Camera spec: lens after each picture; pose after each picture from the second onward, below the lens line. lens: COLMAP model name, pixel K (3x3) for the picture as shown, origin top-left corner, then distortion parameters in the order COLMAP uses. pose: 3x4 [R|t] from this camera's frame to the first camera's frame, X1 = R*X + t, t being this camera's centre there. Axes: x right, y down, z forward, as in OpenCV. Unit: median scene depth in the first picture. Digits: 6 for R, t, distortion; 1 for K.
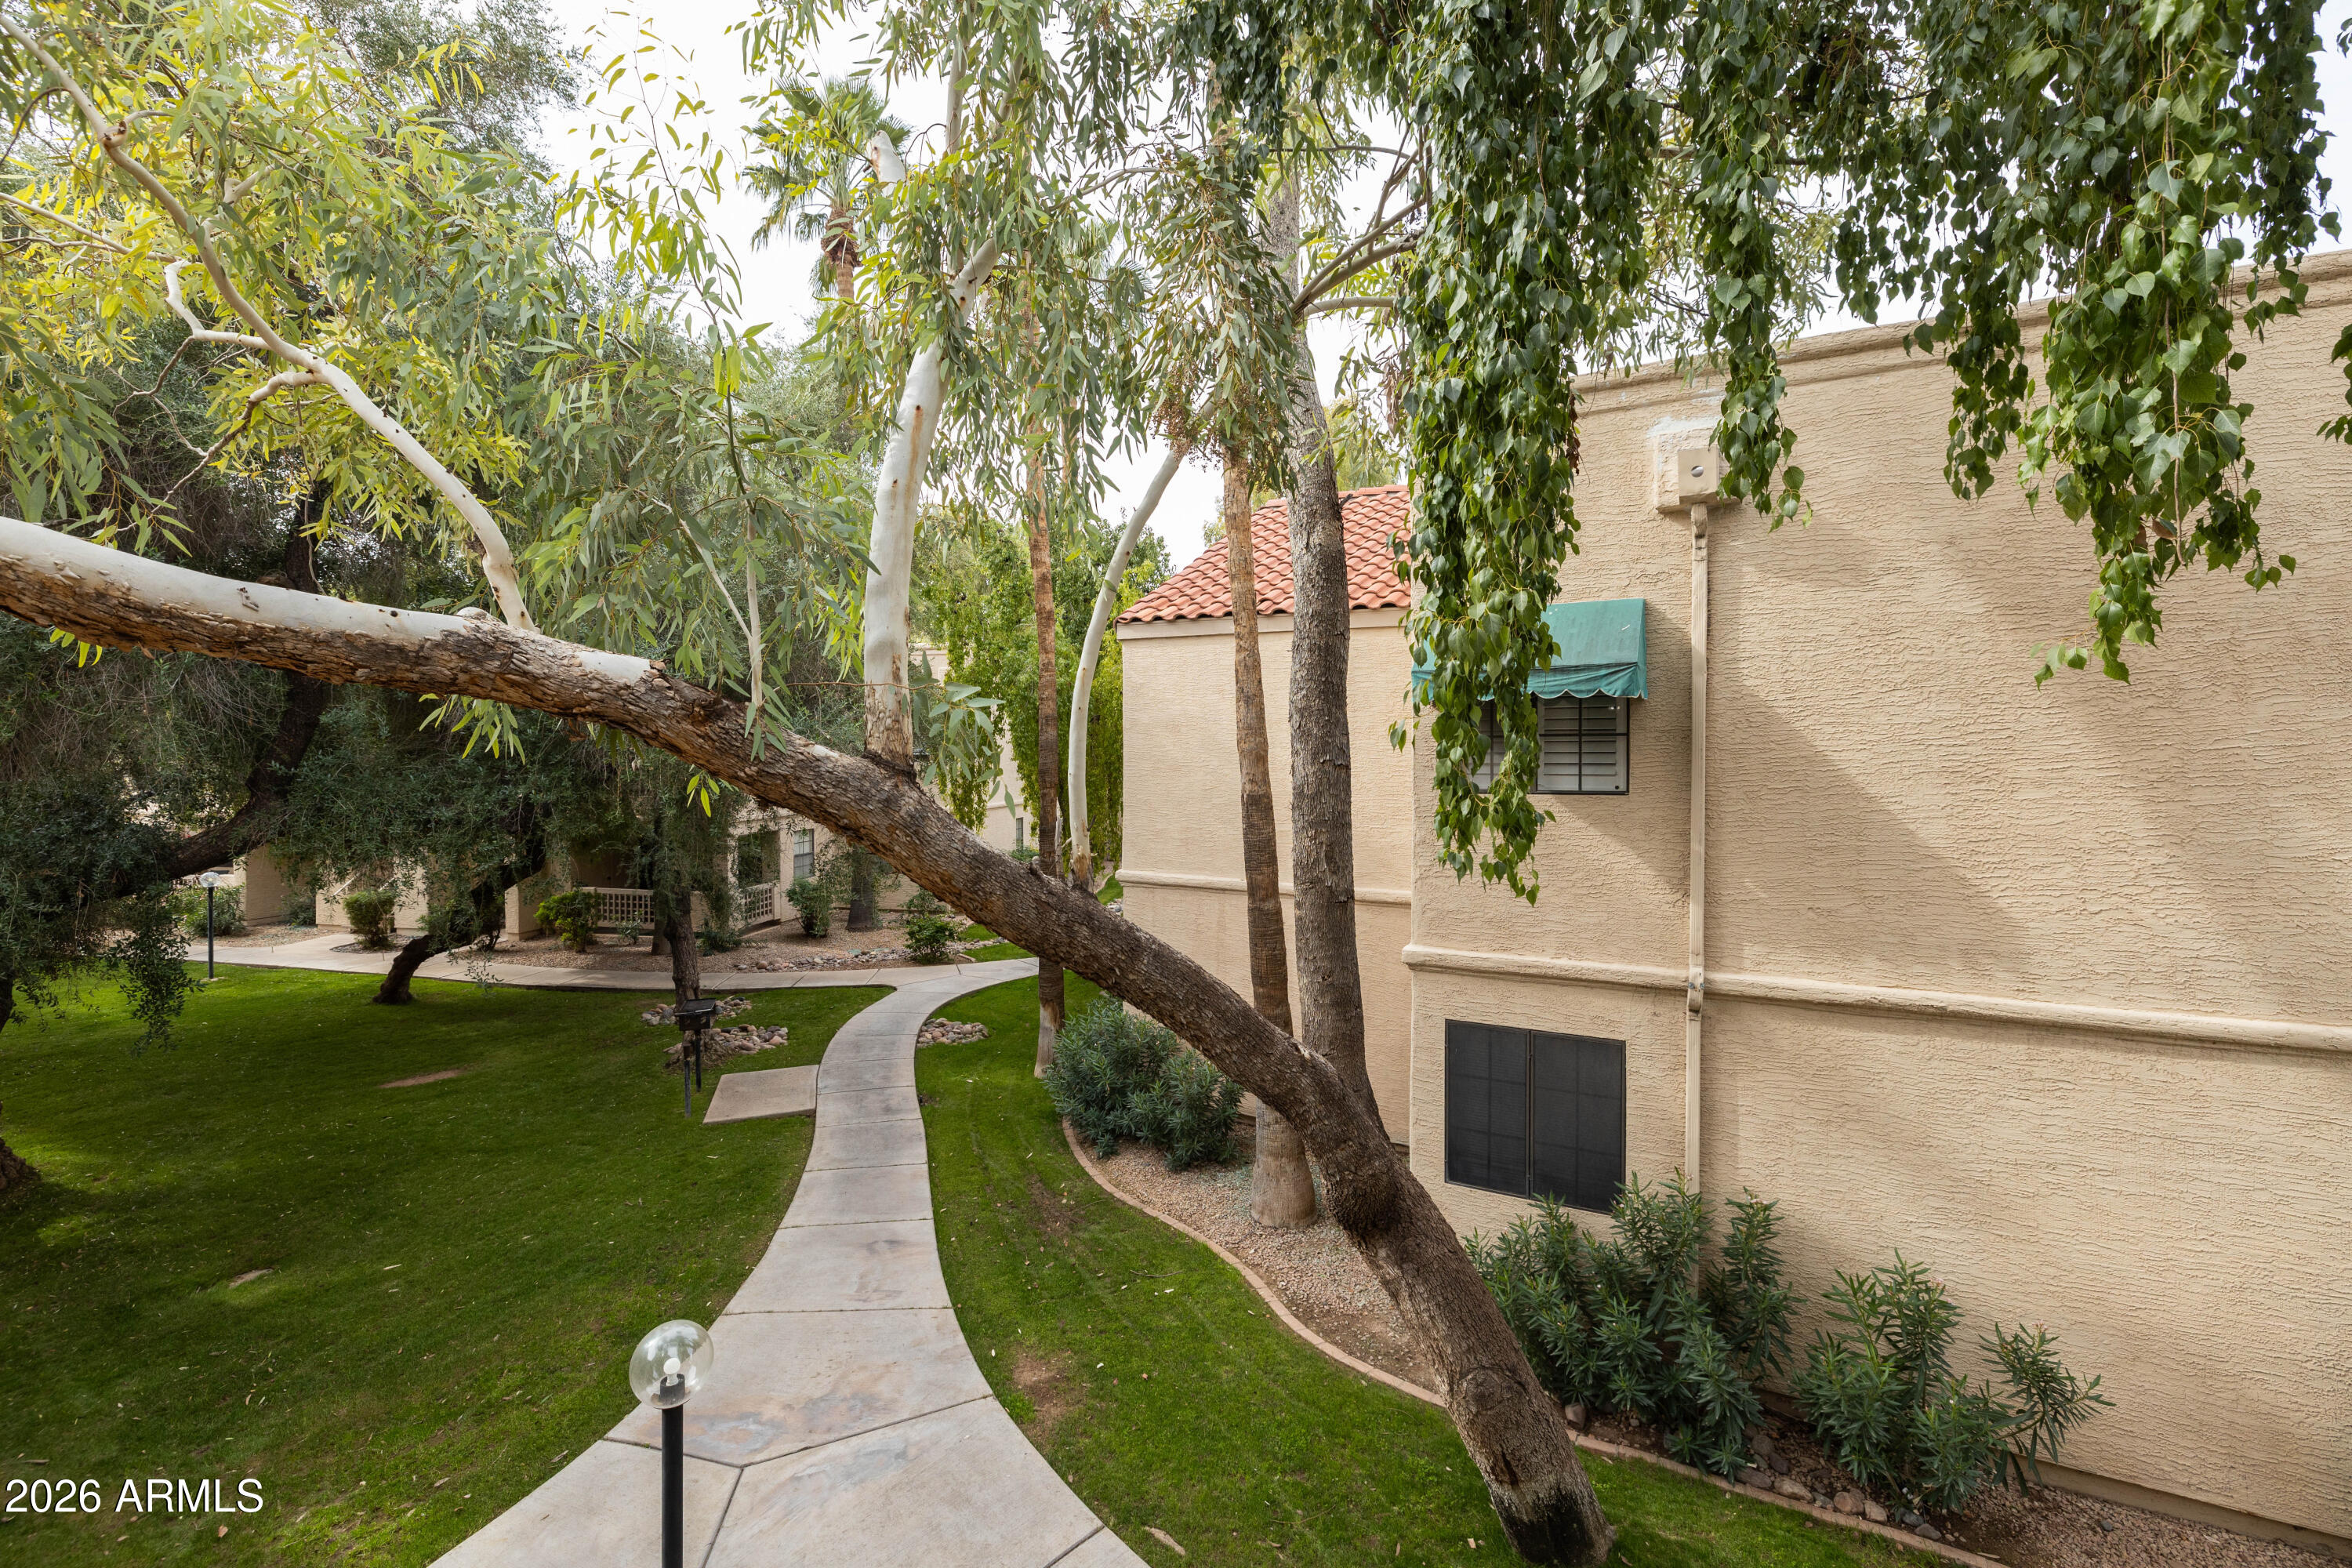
lens RADIAL K [[1035.7, 0, 1181.0], [0, 1035.7, 760.7], [0, 0, 1]] dist [-0.001492, 0.001486]
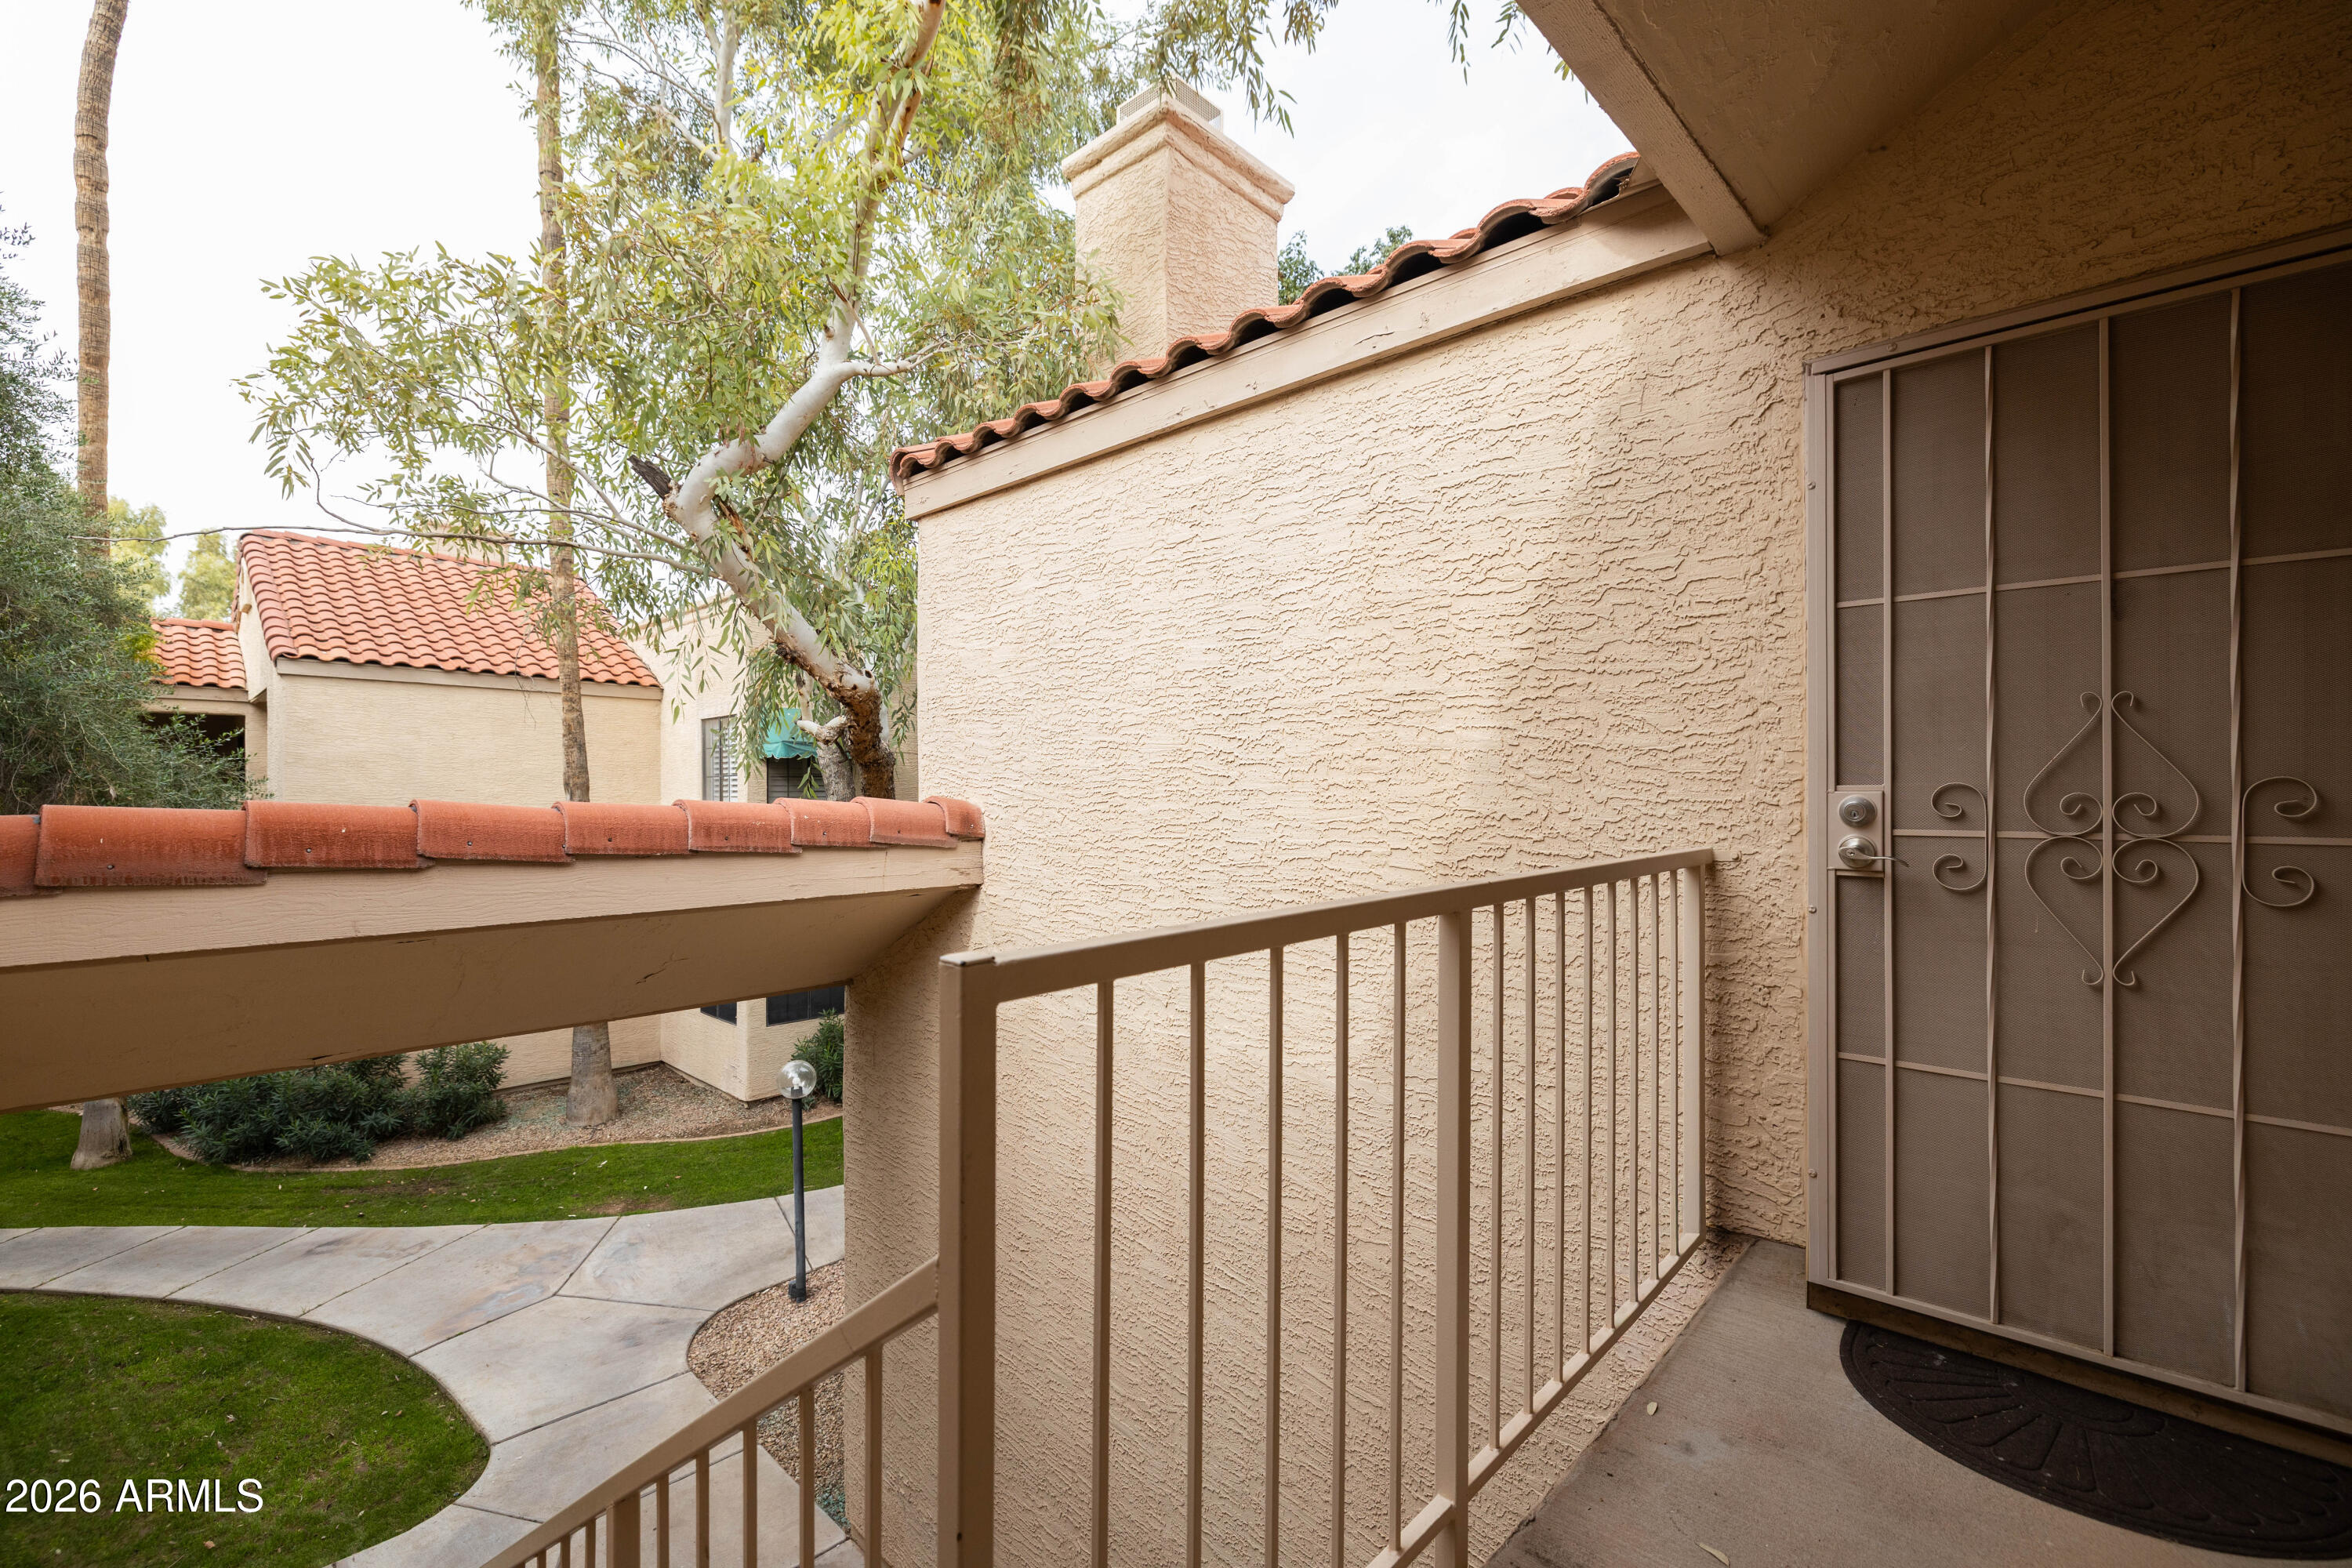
lens RADIAL K [[1035.7, 0, 1173.1], [0, 1035.7, 786.9], [0, 0, 1]] dist [-0.001492, 0.001486]
pose [[0.264059, 0.003799, 0.964499, -2.435870], [0.013546, 0.999879, -0.007647, 0.035370], [-0.964411, 0.015084, 0.263976, -0.280756]]
